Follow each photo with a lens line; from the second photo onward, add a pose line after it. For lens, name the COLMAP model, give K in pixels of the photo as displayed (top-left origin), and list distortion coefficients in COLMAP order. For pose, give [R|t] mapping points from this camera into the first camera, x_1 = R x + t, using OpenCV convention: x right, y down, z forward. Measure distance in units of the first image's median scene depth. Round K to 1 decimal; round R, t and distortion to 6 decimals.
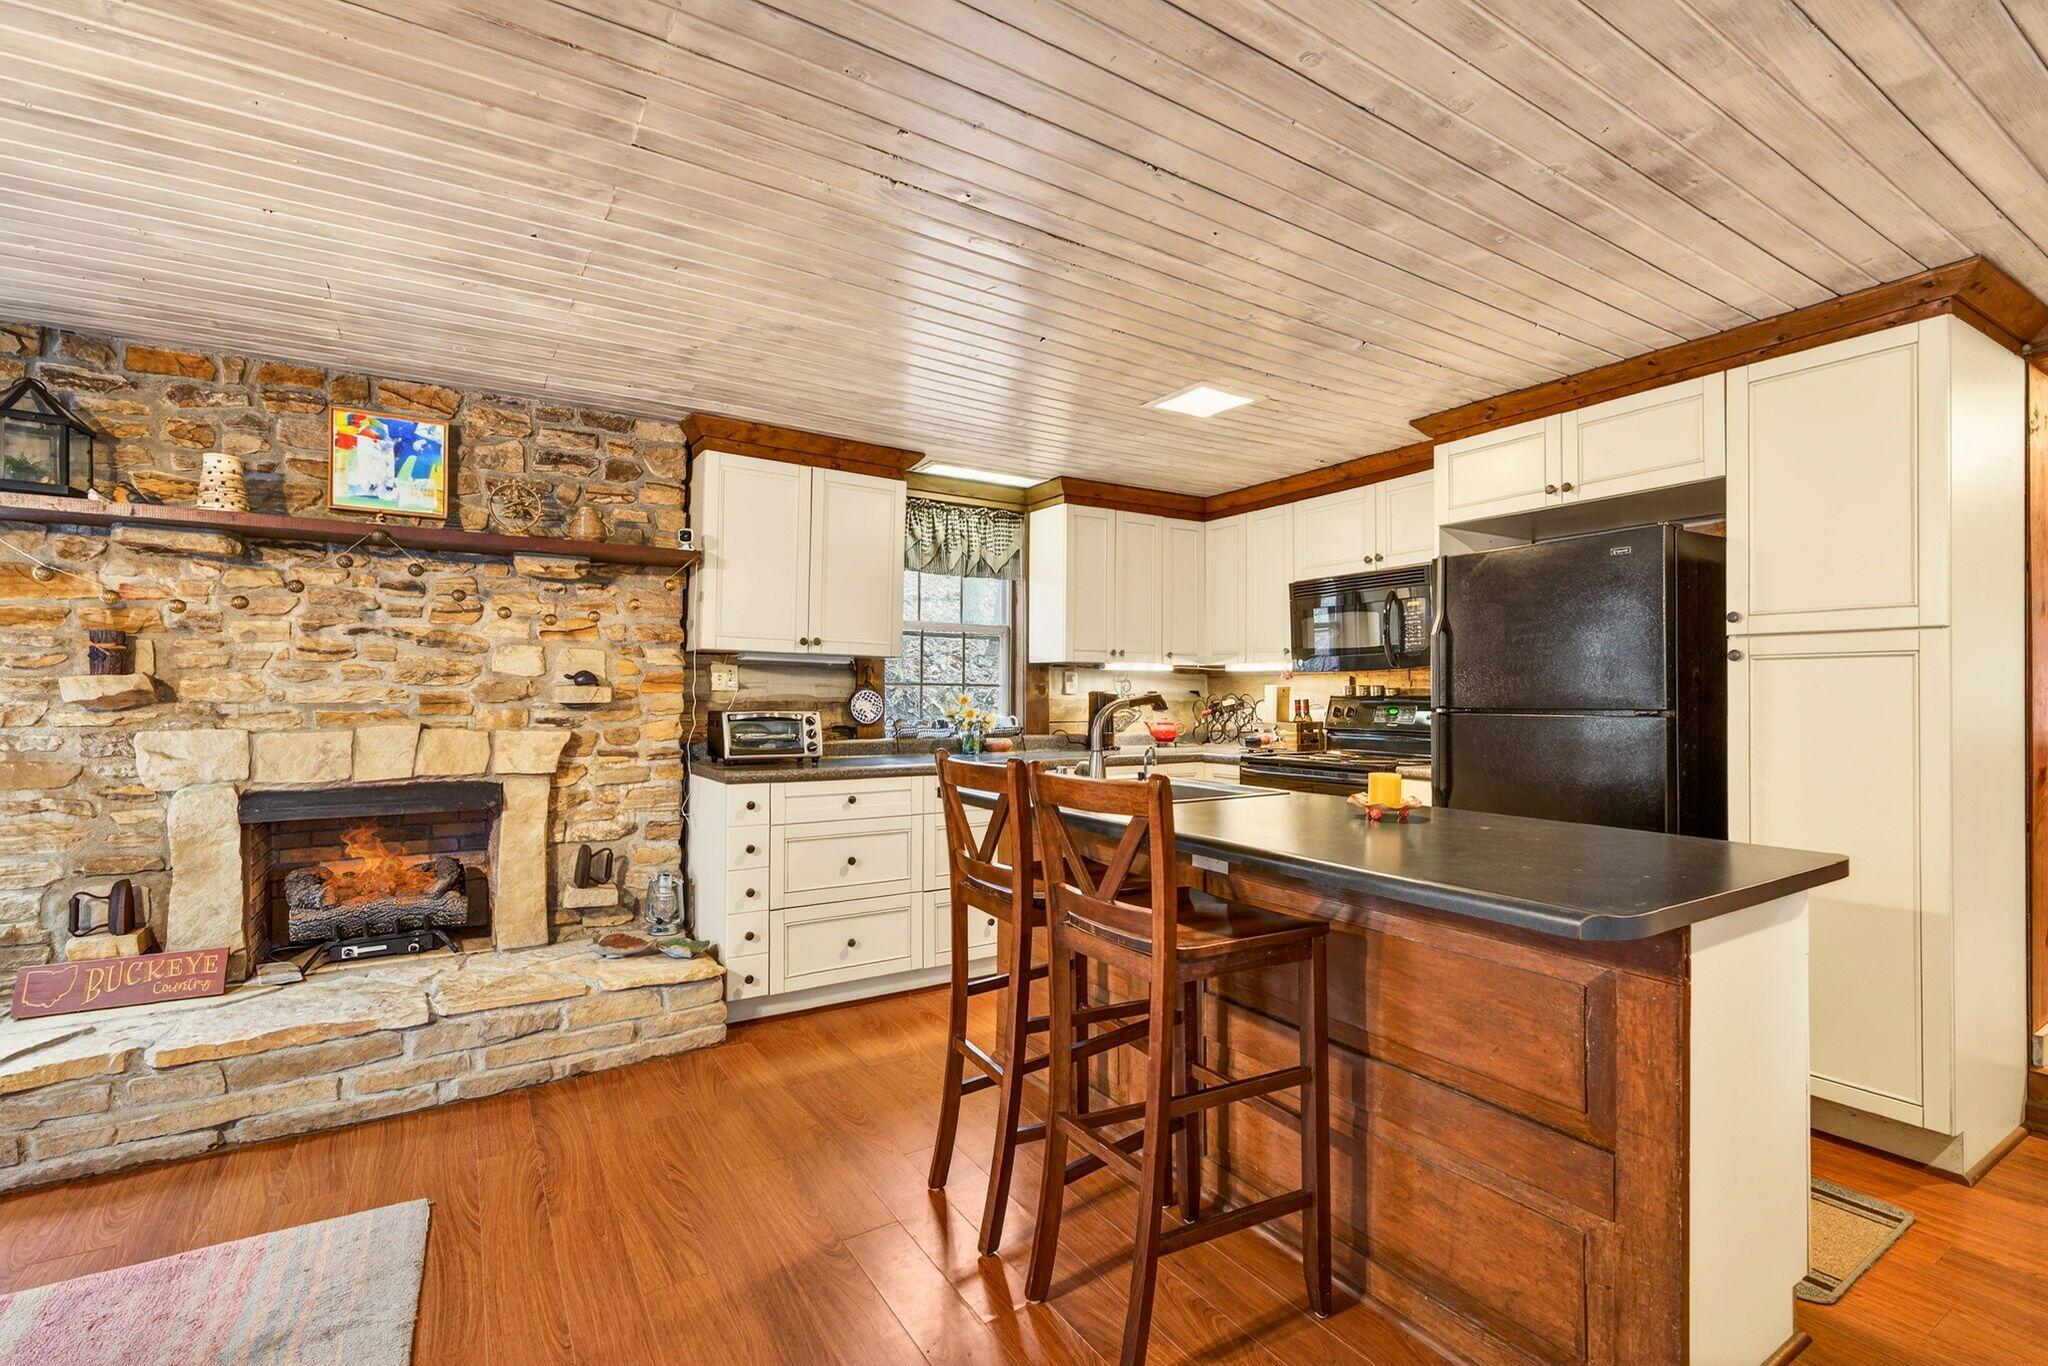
lens RADIAL K [[923.6, 0, 1018.3], [0, 923.6, 689.0], [0, 0, 1]] dist [-0.006698, 0.003719]
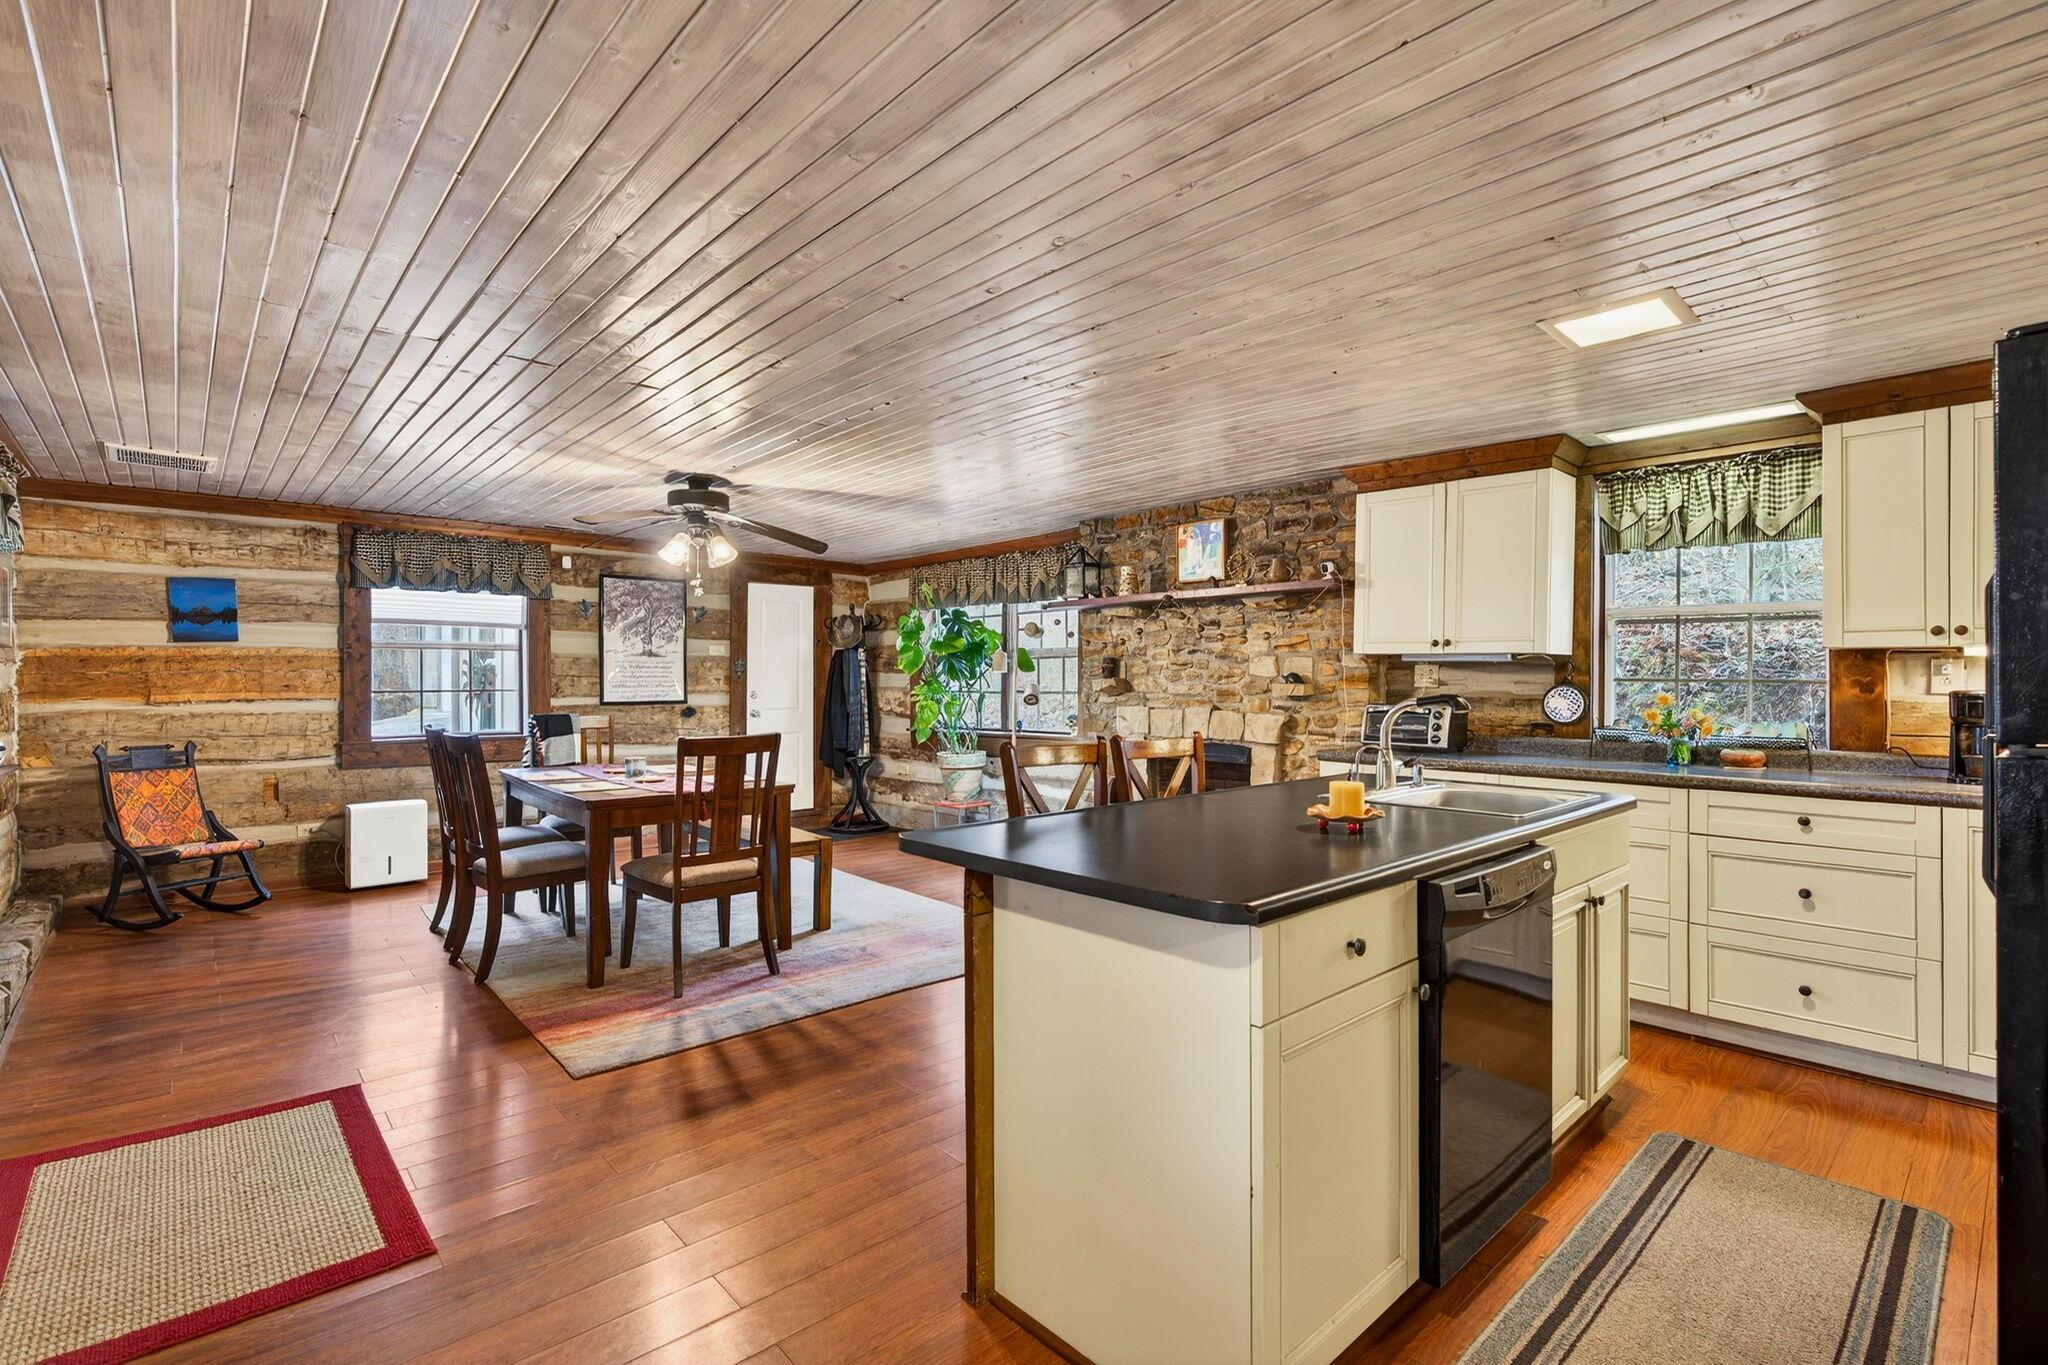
lens RADIAL K [[923.6, 0, 1025.4], [0, 923.6, 677.6], [0, 0, 1]] dist [-0.006698, 0.003719]
pose [[0.182724, -0.005079, -0.983151, 0.930245], [0.002682, 0.999986, -0.004667, -0.007633], [0.983161, -0.001784, 0.182735, 0.383396]]
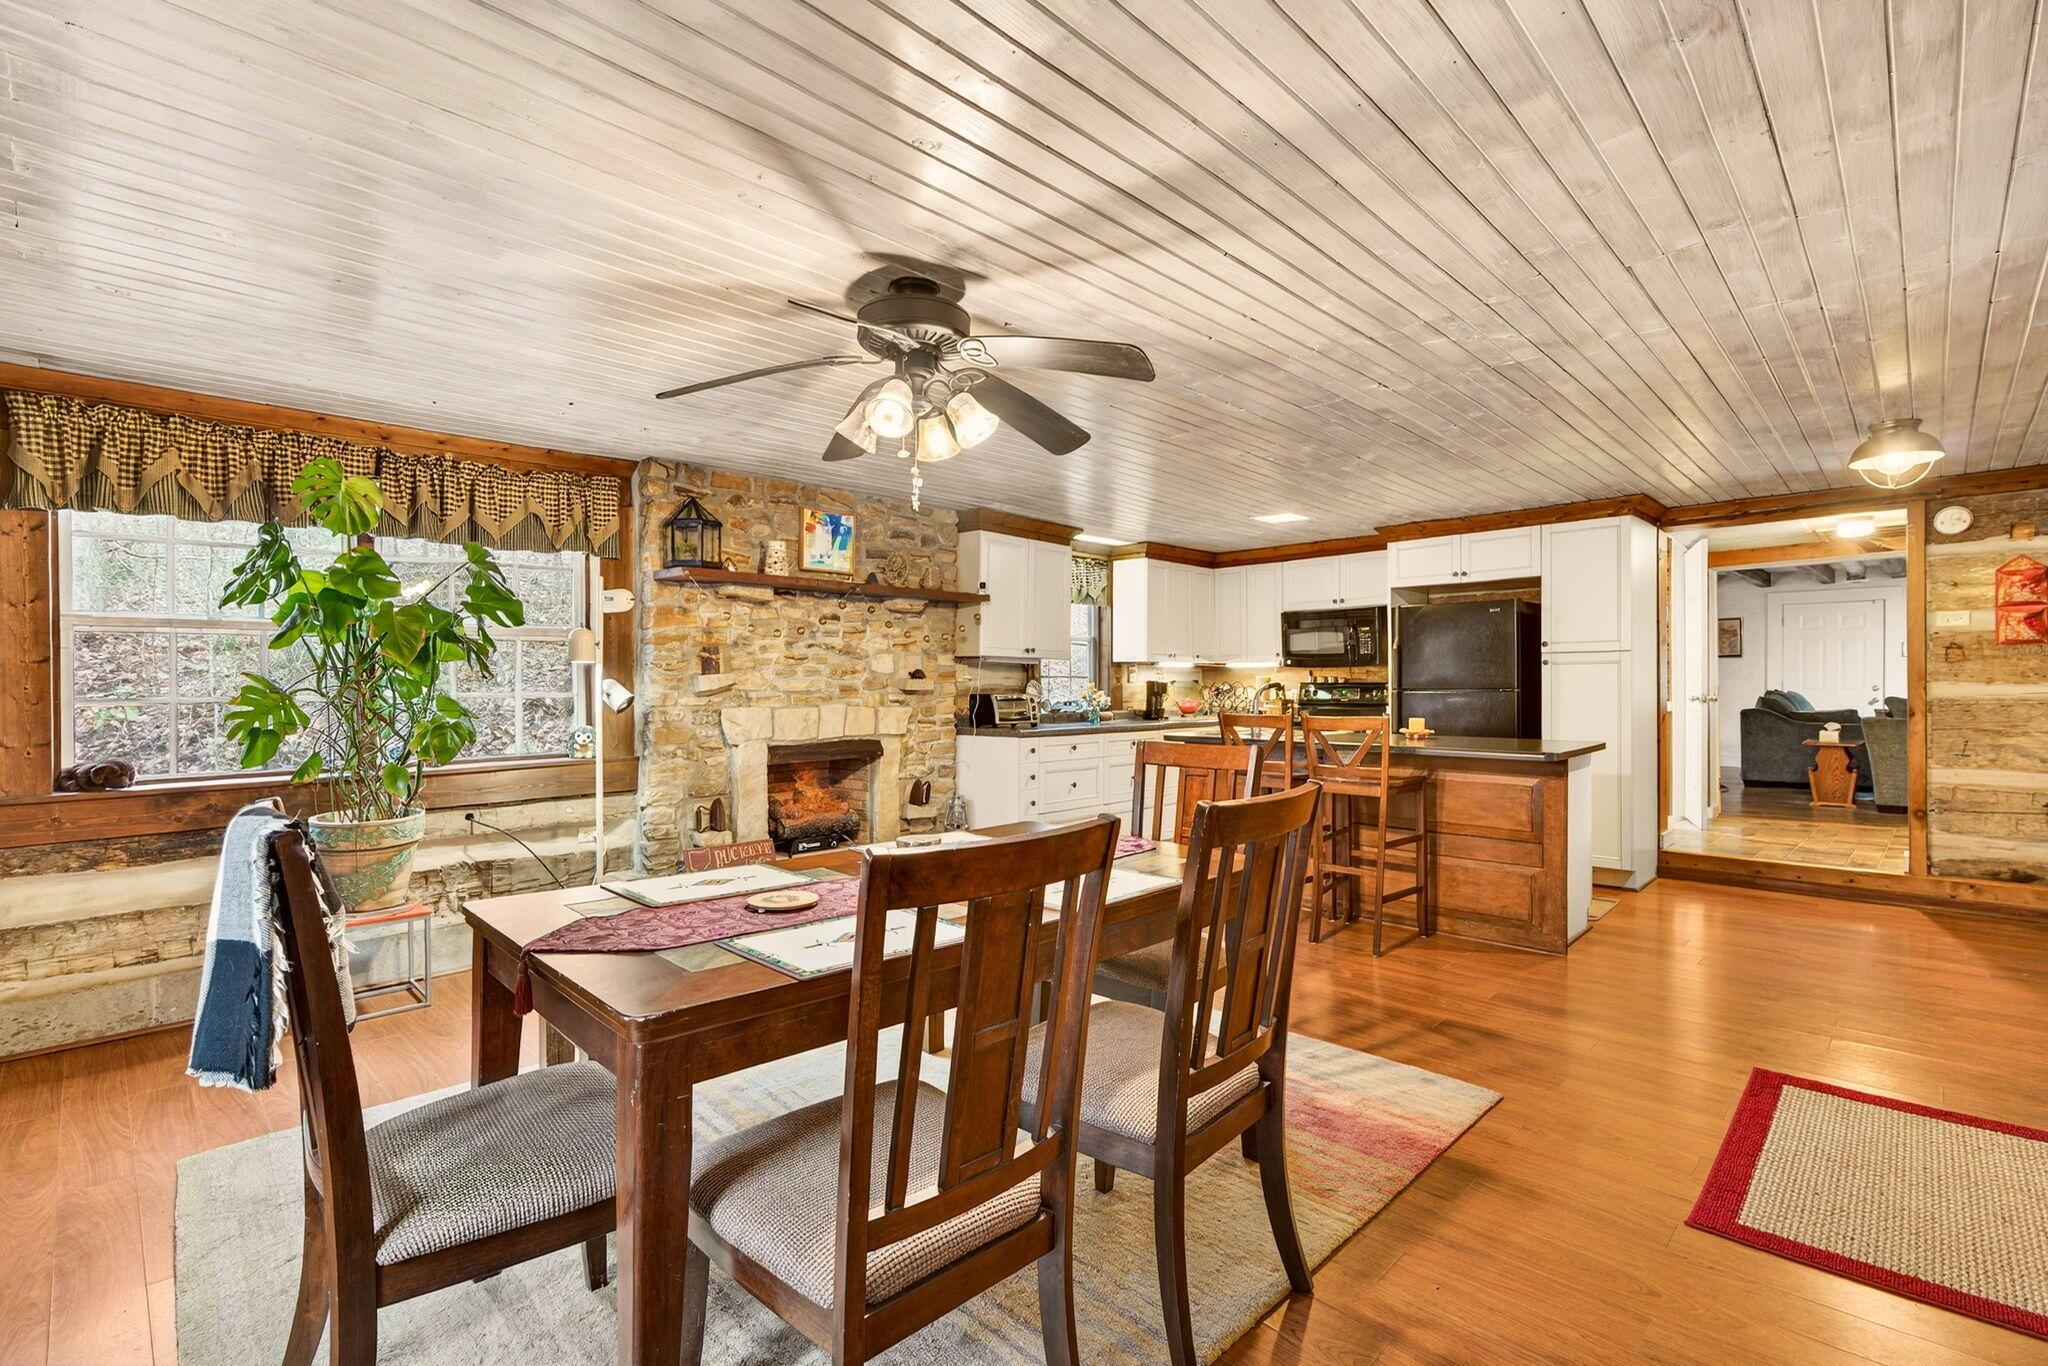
lens RADIAL K [[923.6, 0, 1018.9], [0, 923.6, 684.8], [0, 0, 1]] dist [-0.006698, 0.003719]
pose [[0.972615, -0.006210, 0.232338, -0.747303], [0.004064, 0.999945, 0.009713, -0.008773], [-0.232386, -0.008503, 0.972586, -0.652160]]
